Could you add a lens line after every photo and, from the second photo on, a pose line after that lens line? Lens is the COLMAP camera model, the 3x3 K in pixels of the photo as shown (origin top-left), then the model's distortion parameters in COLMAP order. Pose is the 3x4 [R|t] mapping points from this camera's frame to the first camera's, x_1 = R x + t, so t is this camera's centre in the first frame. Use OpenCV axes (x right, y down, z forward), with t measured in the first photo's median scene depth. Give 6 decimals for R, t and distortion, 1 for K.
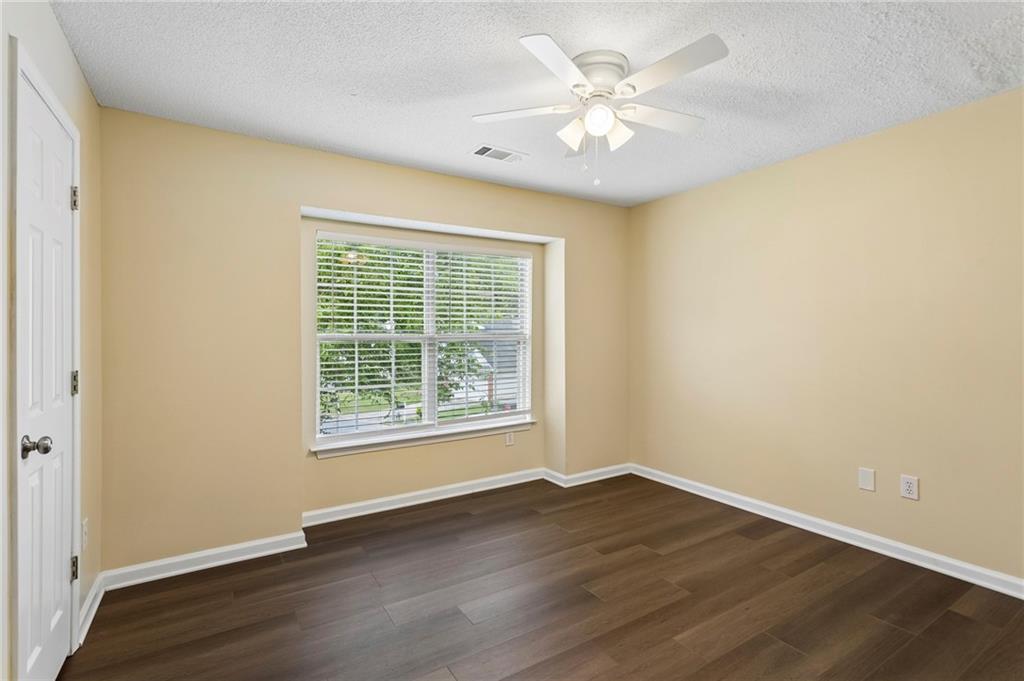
lens RADIAL K [[481.6, 0, 482.0], [0, 481.6, 331.7], [0, 0, 1]] dist [0.002125, 0.001024]
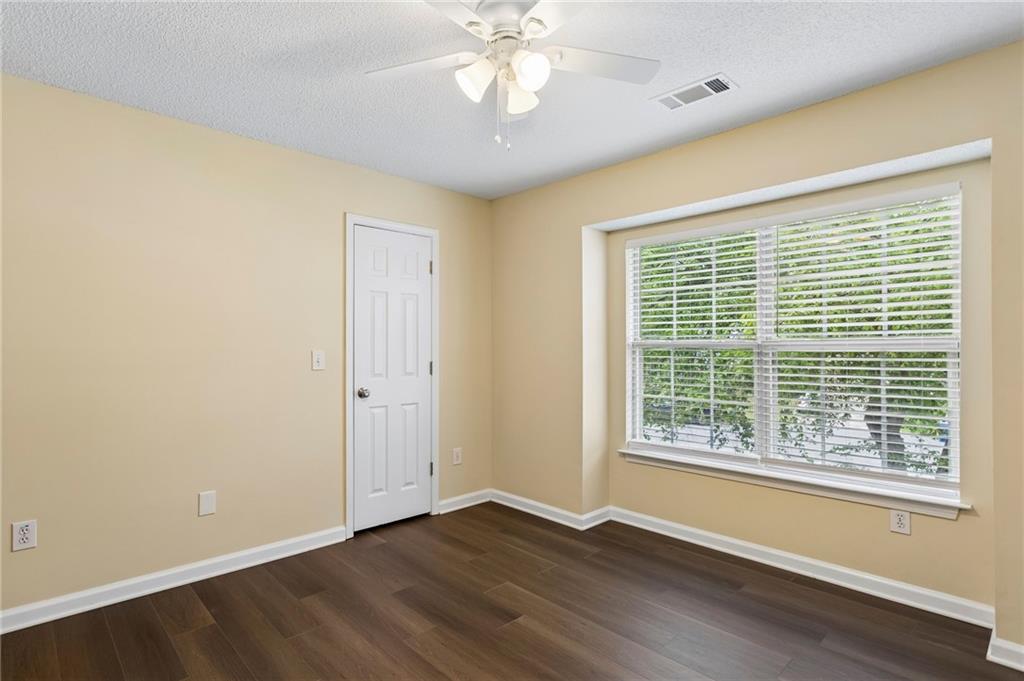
lens RADIAL K [[505.0, 0, 512.0], [0, 505.0, 340.5], [0, 0, 1]] dist [0.003984, 0.001038]
pose [[0.233635, -0.005004, -0.972311, 0.660496], [0.009549, 0.999950, -0.002851, 0.005012], [0.972277, -0.008619, 0.233672, 0.507242]]
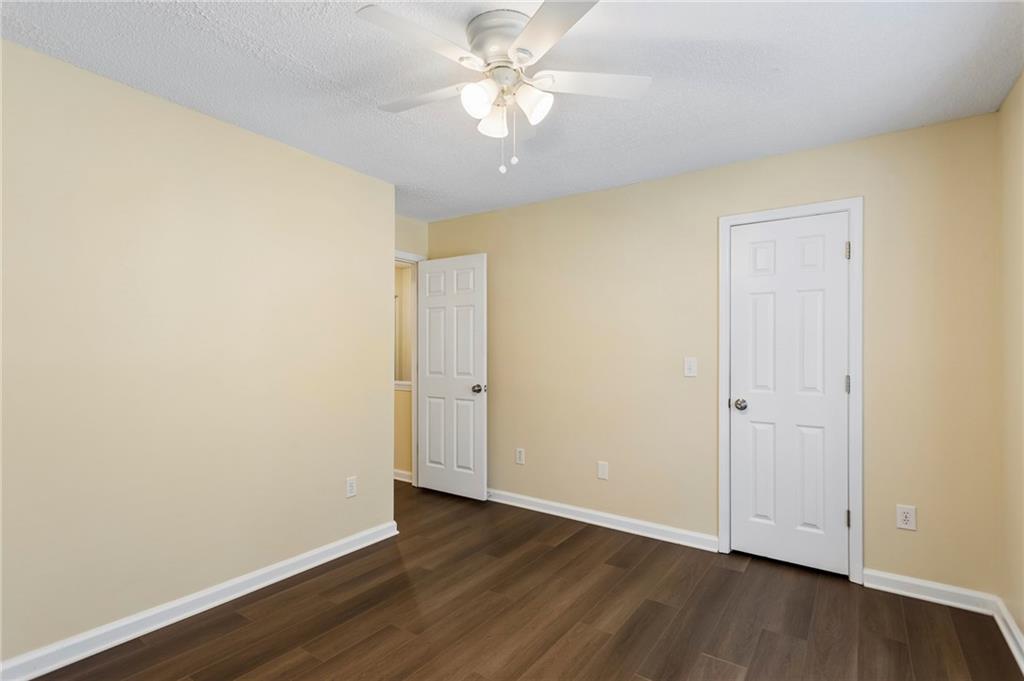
lens RADIAL K [[505.0, 0, 512.0], [0, 505.0, 340.5], [0, 0, 1]] dist [0.003984, 0.001038]
pose [[-0.903776, -0.001911, -0.428001, 0.389787], [0.007148, 0.999783, -0.019558, 0.000596], [0.427945, -0.020735, -0.903567, 1.136208]]
